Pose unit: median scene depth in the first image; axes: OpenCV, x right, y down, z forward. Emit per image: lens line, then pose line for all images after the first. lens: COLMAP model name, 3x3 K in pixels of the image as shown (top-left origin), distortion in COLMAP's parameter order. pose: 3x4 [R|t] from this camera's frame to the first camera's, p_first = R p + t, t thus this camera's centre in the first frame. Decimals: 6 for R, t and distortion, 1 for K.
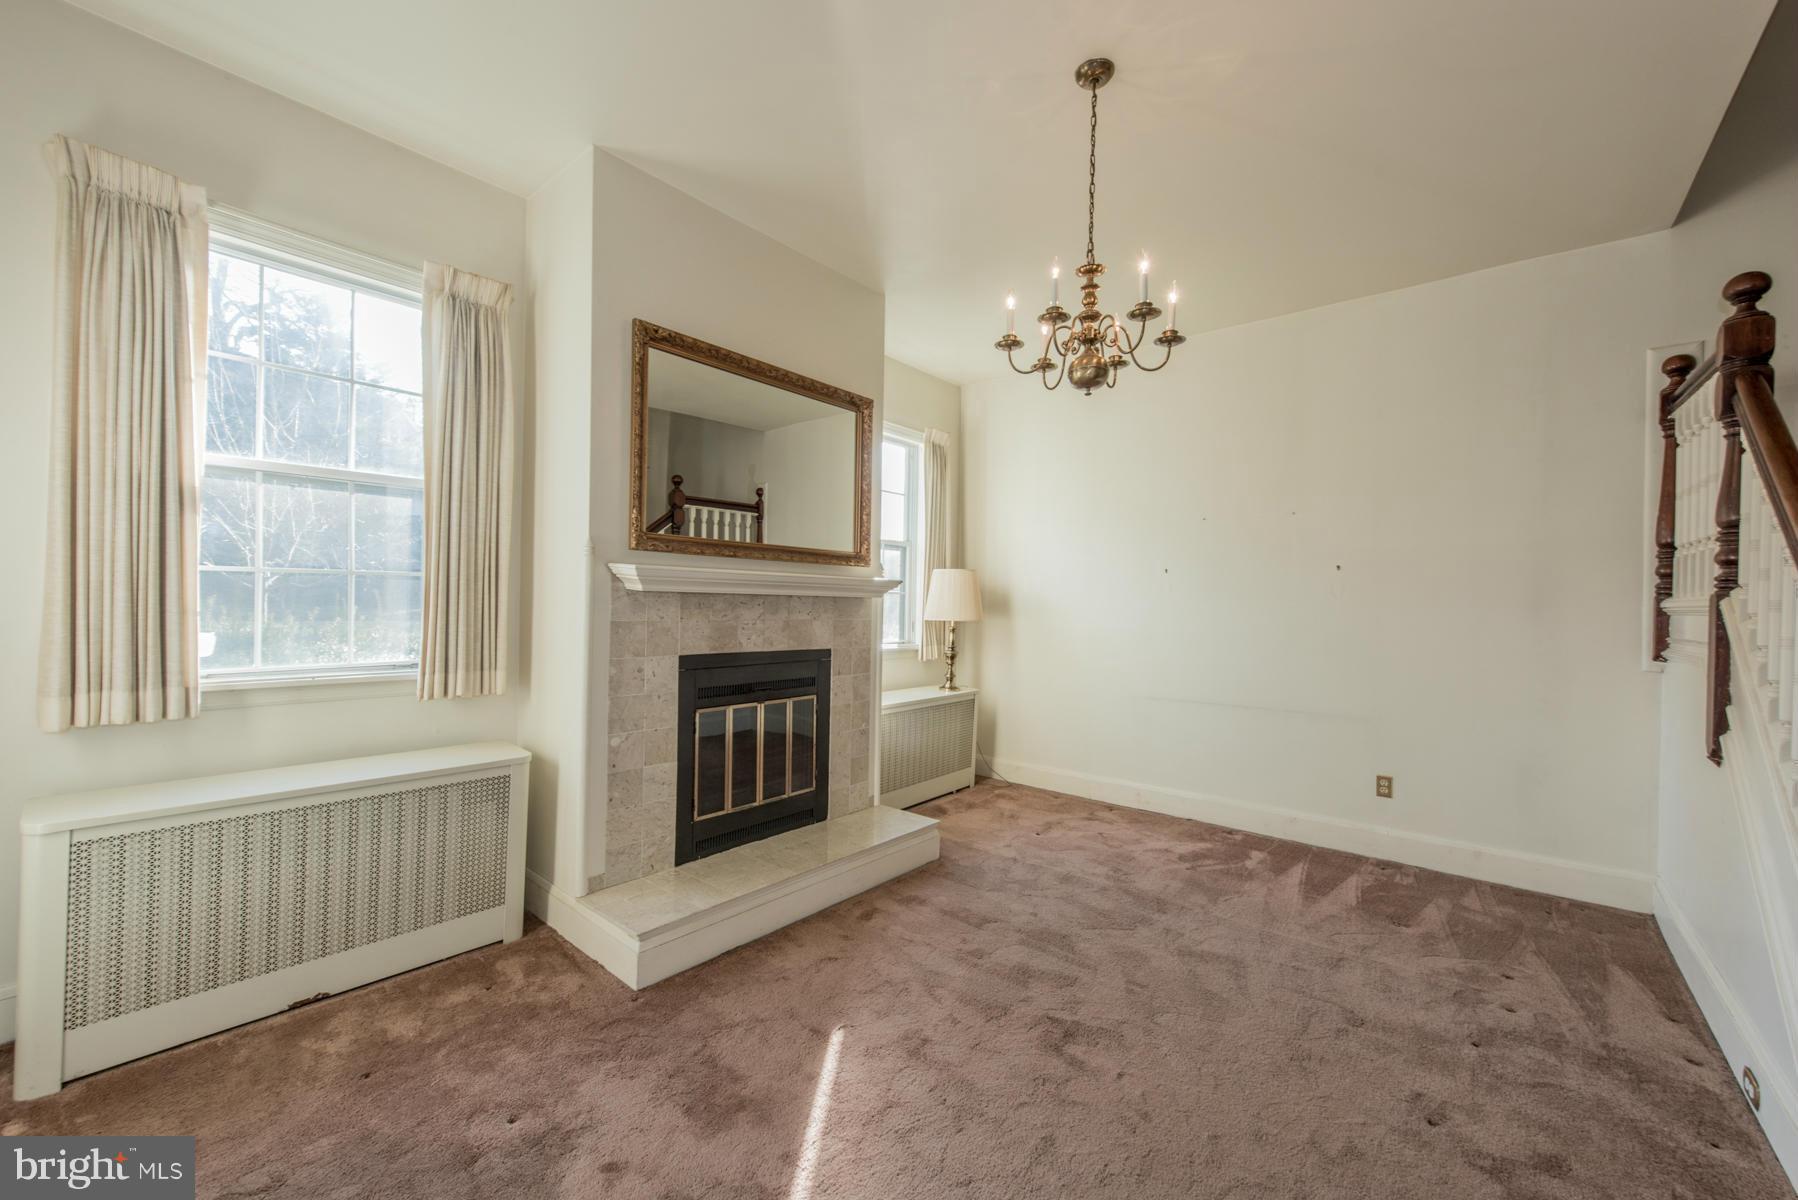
lens RADIAL K [[701.0, 0, 900.6], [0, 701.0, 603.8], [0, 0, 1]] dist [0.014514, -0.004100]
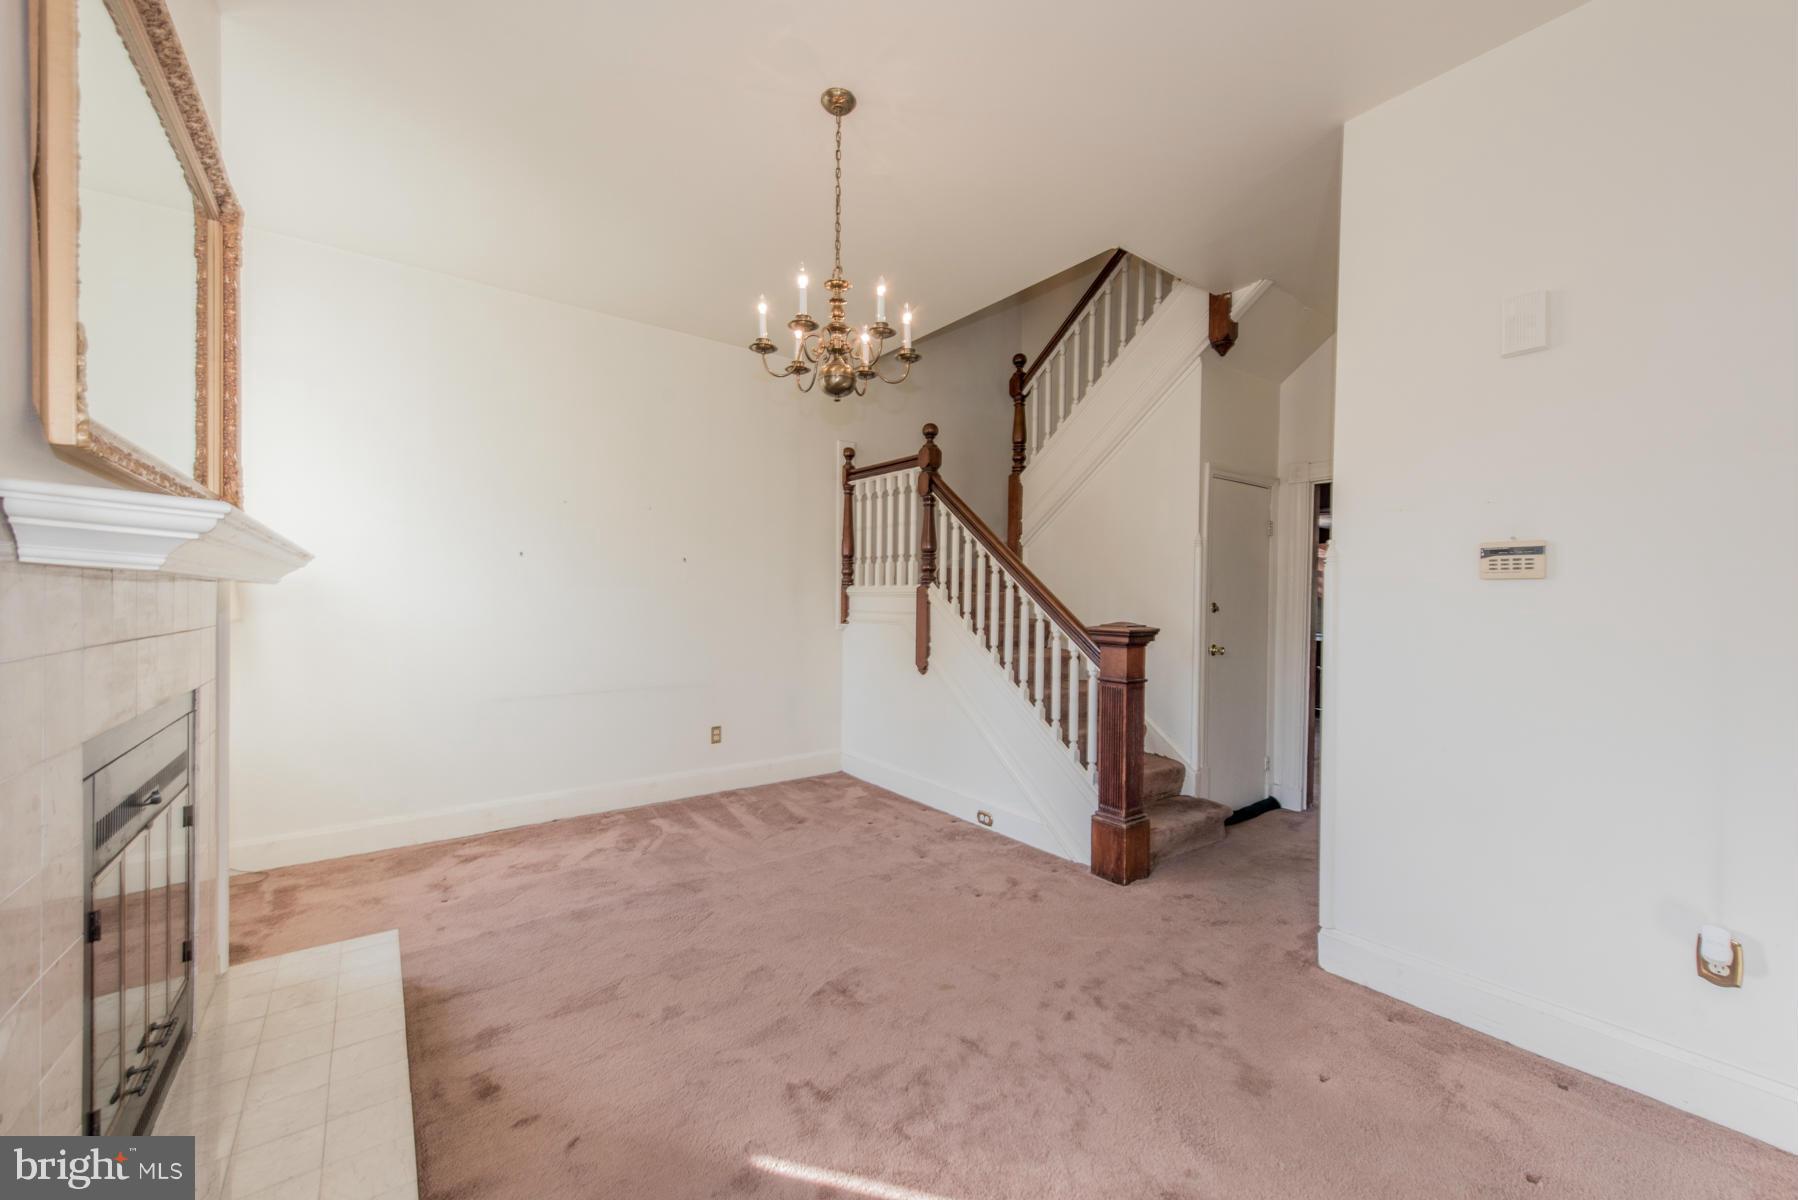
lens RADIAL K [[701.0, 0, 902.5], [0, 701.0, 600.7], [0, 0, 1]] dist [0.014514, -0.004100]
pose [[0.224785, -0.020428, 0.974194, -0.545968], [-0.001714, 0.999770, 0.021360, -0.010840], [-0.974407, -0.006471, 0.224699, 0.466039]]
